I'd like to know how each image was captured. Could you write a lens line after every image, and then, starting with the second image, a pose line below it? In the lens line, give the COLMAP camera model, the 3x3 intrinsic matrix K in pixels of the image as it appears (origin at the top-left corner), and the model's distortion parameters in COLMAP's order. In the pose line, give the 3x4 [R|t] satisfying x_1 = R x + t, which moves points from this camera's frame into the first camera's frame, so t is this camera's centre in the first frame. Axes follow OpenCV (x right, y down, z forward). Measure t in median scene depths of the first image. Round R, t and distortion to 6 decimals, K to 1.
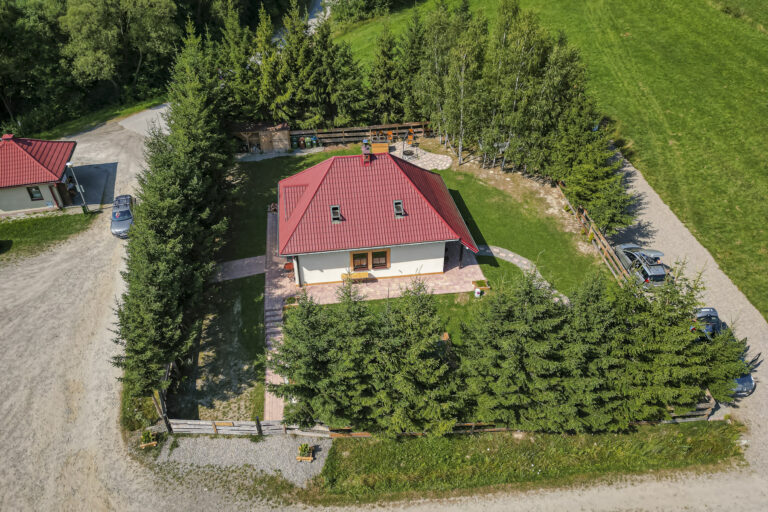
lens RADIAL K [[537.1, 0, 384.0], [0, 537.1, 256.0], [0, 0, 1]] dist [0.087787, -0.098530]
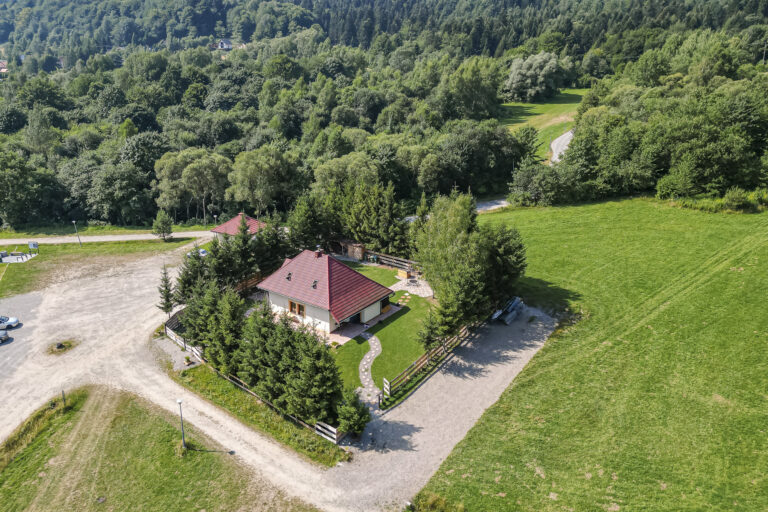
lens RADIAL K [[561.1, 0, 362.5], [0, 561.1, 218.3], [0, 0, 1]] dist [0.090954, -0.161123]
pose [[0.710968, 0.204039, -0.672973, 1.265108], [-0.426254, 0.886180, -0.181638, -0.012049], [0.559314, 0.415996, 0.717018, -0.314363]]
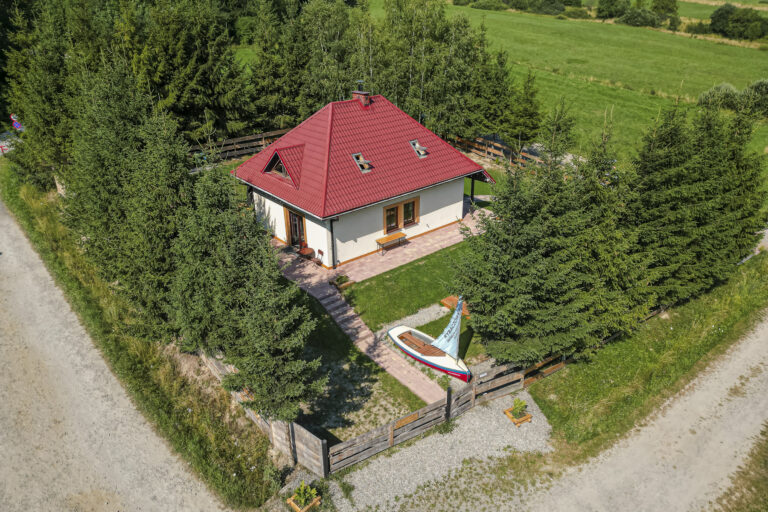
lens RADIAL K [[512.6, 0, 384.4], [0, 512.6, 246.0], [0, 0, 1]] dist [0.076392, -0.078972]
pose [[0.847598, -0.228603, 0.478872, -0.429174], [0.317228, 0.941721, -0.111933, 0.129277], [-0.425375, 0.246785, 0.870720, 0.313233]]
